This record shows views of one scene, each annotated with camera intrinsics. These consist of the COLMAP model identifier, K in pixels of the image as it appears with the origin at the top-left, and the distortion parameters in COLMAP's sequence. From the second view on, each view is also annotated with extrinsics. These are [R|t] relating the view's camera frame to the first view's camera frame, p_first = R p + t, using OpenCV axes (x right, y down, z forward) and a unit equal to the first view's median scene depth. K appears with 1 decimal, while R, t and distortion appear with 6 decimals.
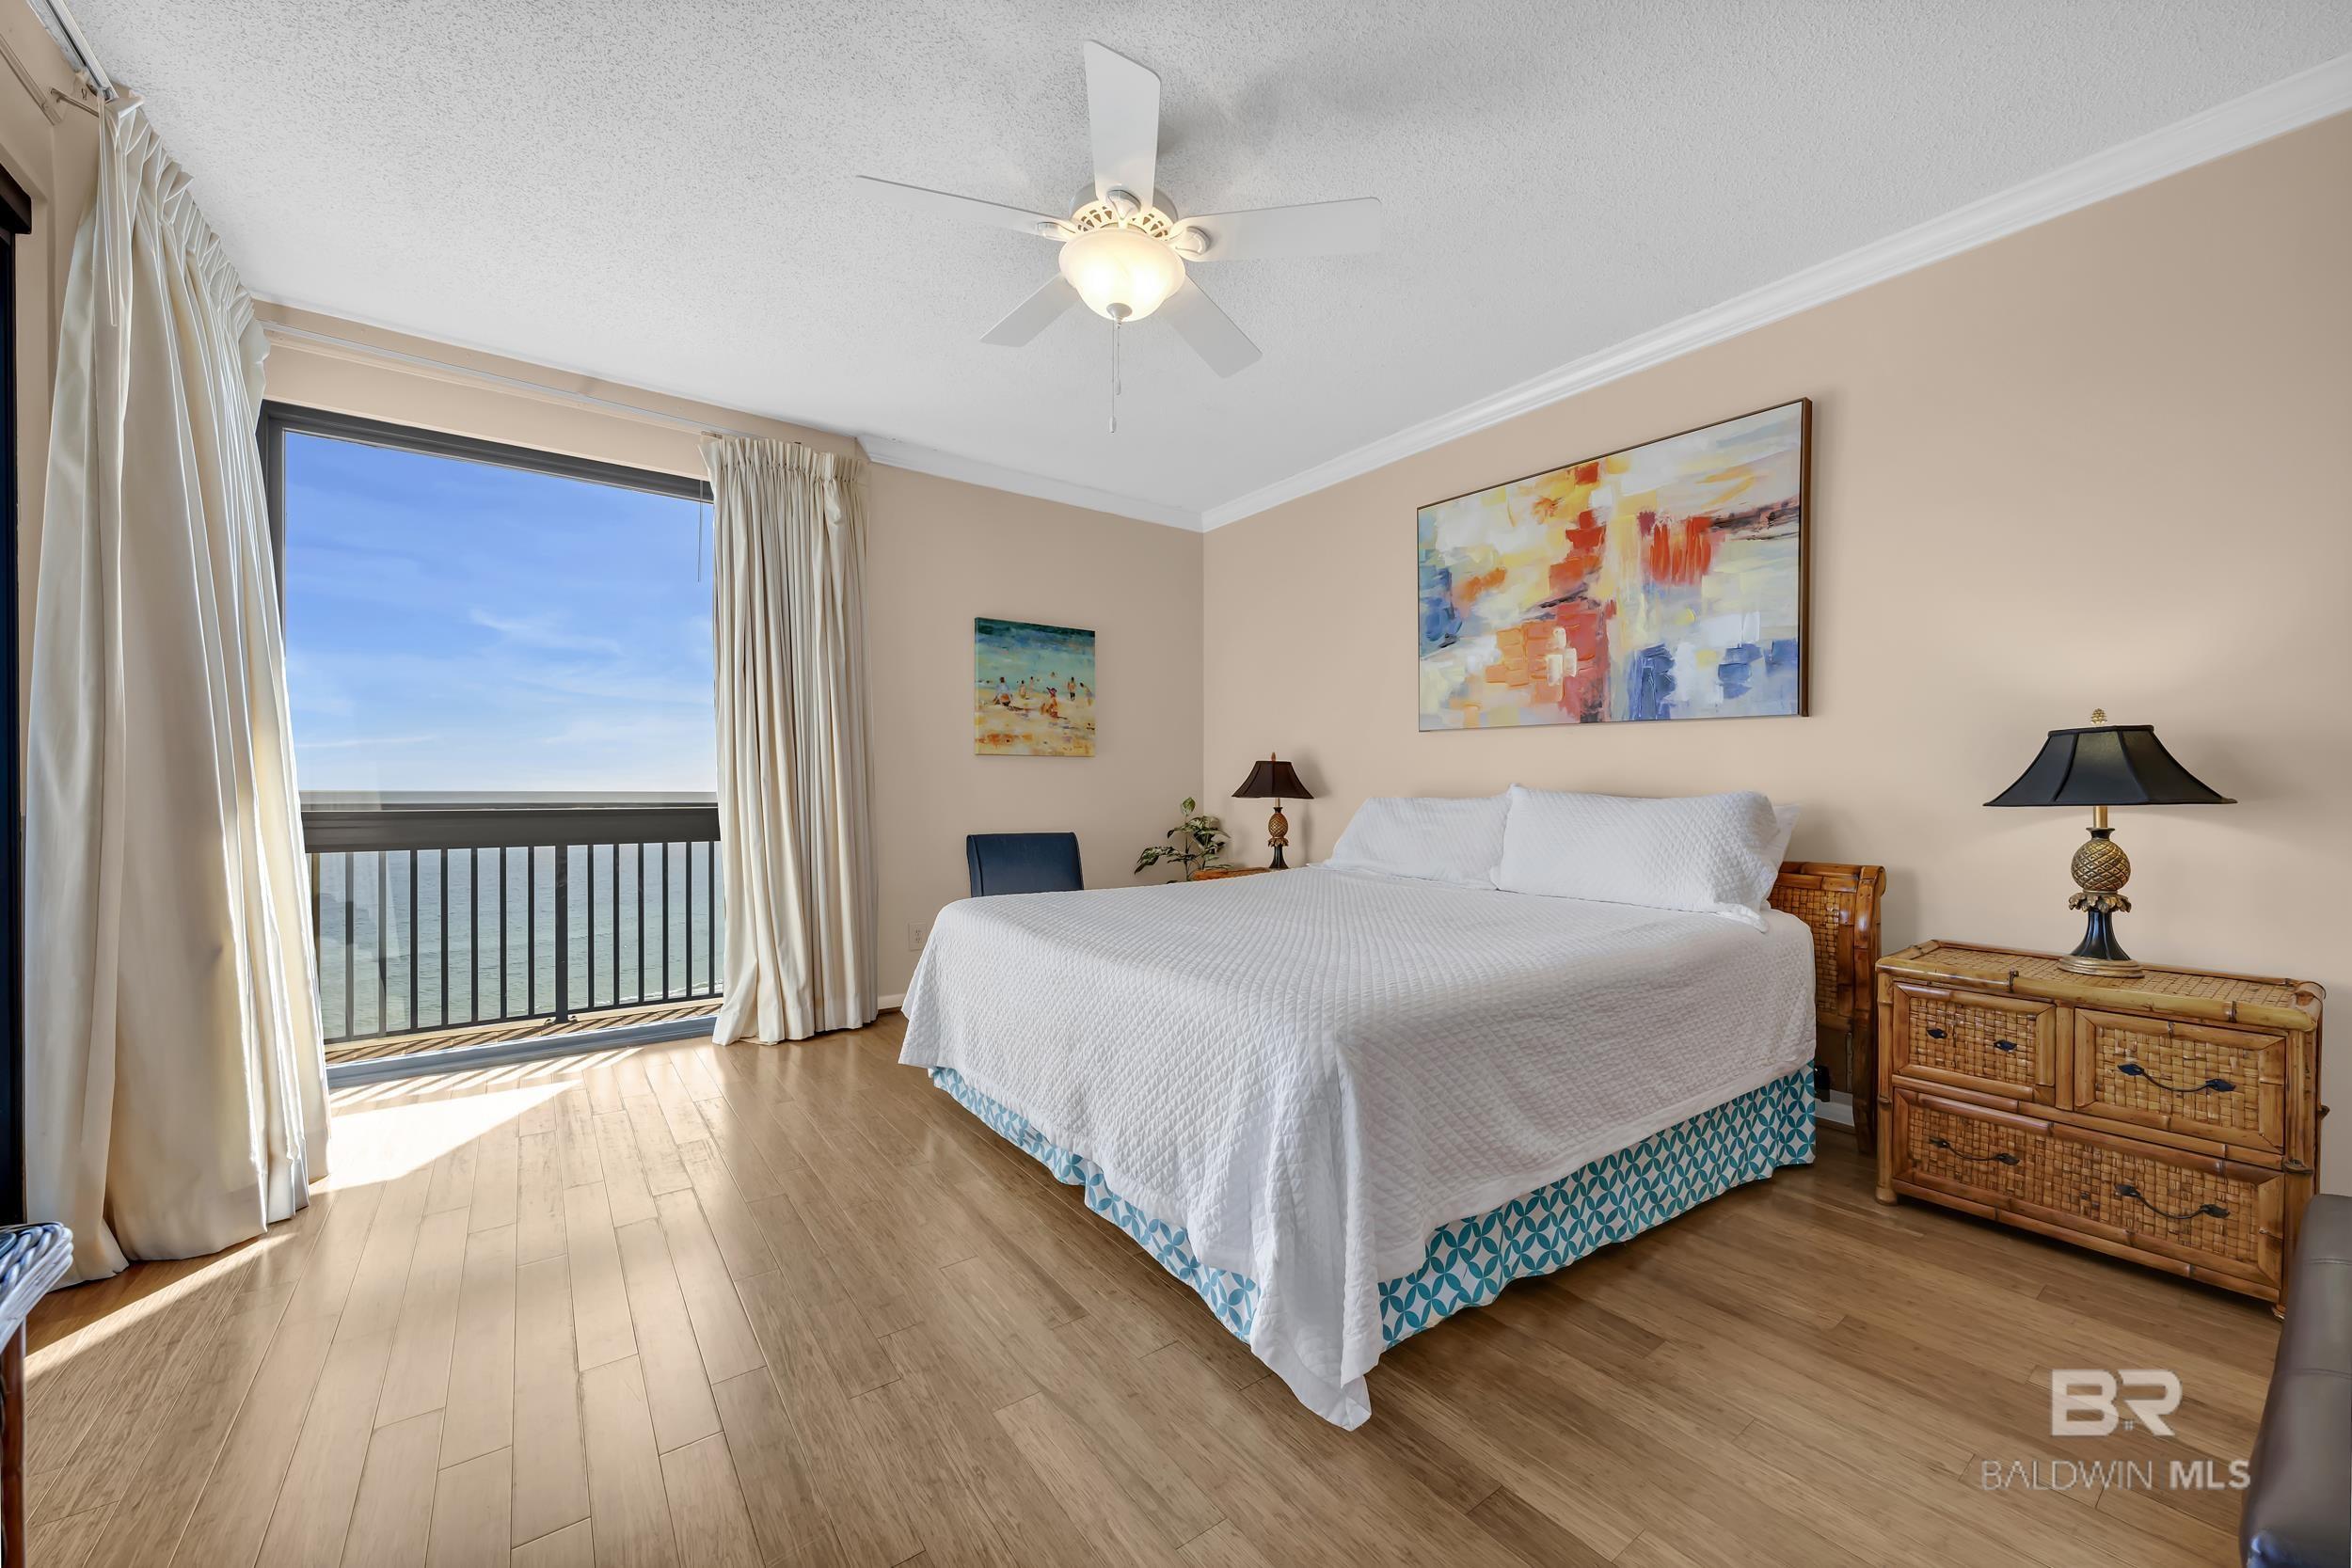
lens RADIAL K [[899.5, 0, 1171.8], [0, 899.5, 783.0], [0, 0, 1]] dist [-0.000569, -0.000046]
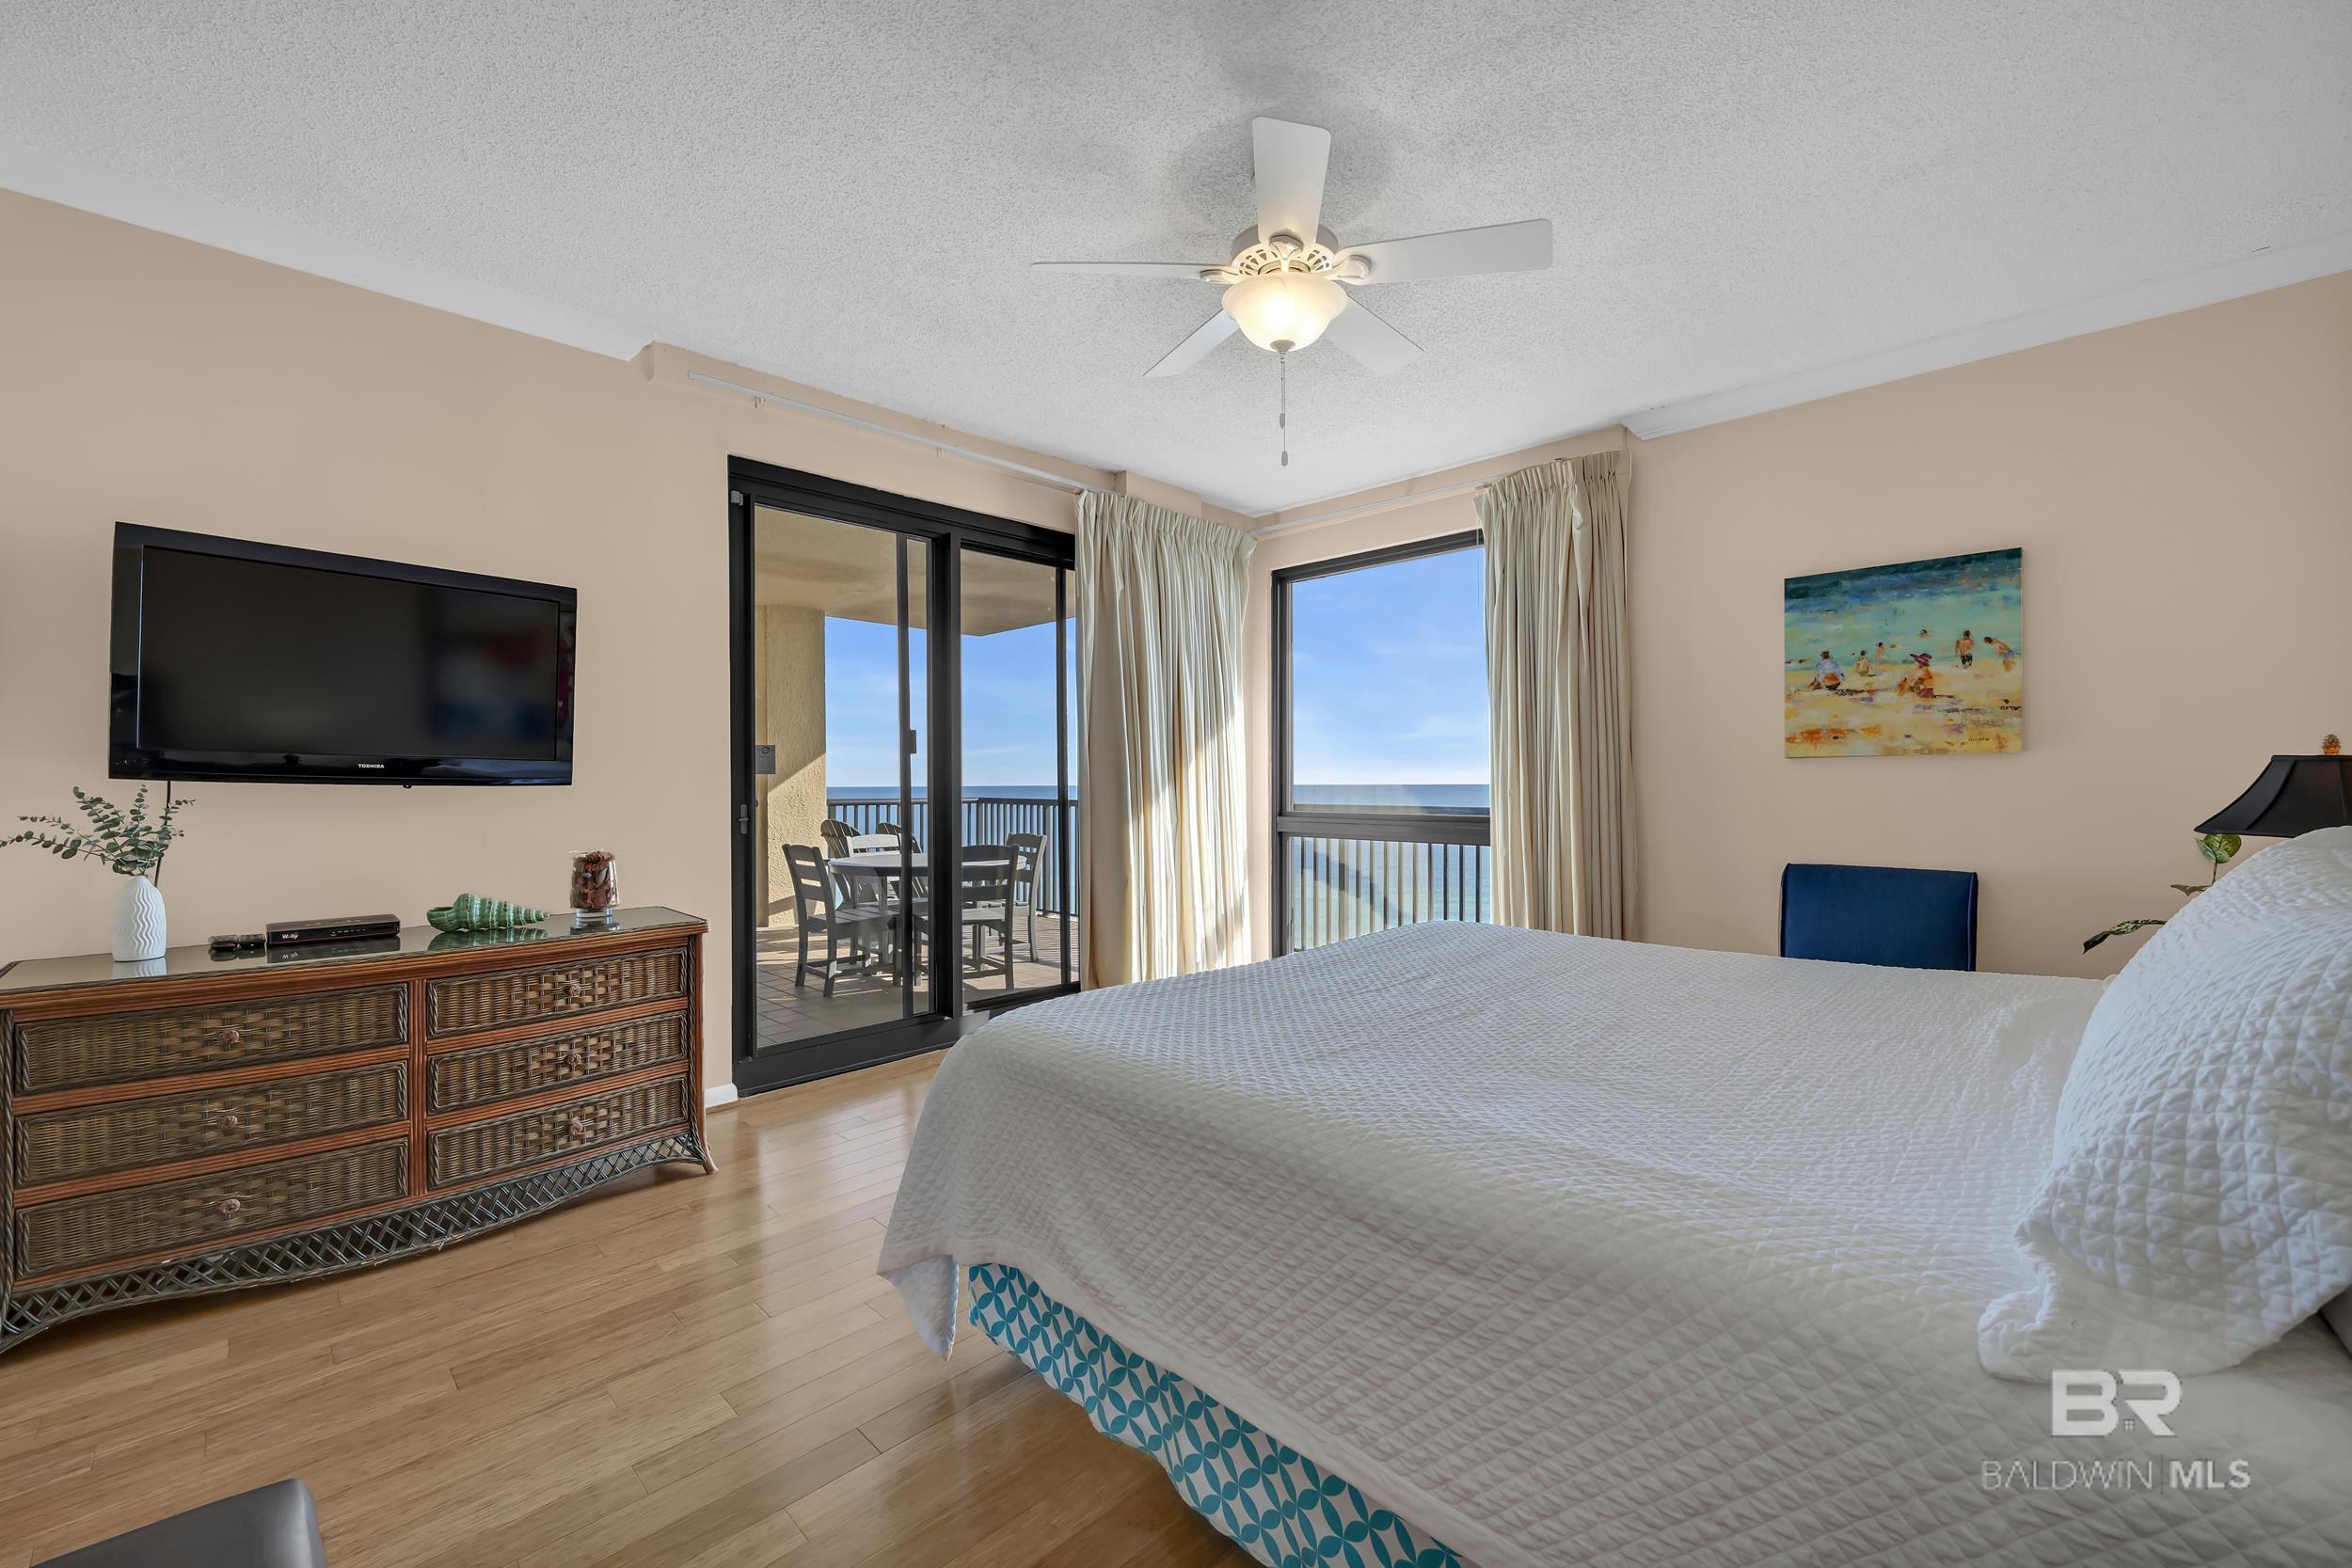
lens RADIAL K [[899.5, 0, 1171.8], [0, 899.5, 783.0], [0, 0, 1]] dist [-0.000569, -0.000046]
pose [[0.173572, -0.004448, -0.984811, 0.439932], [0.002127, 0.999989, -0.004141, -0.007876], [0.984819, -0.001376, 0.173579, 0.341775]]
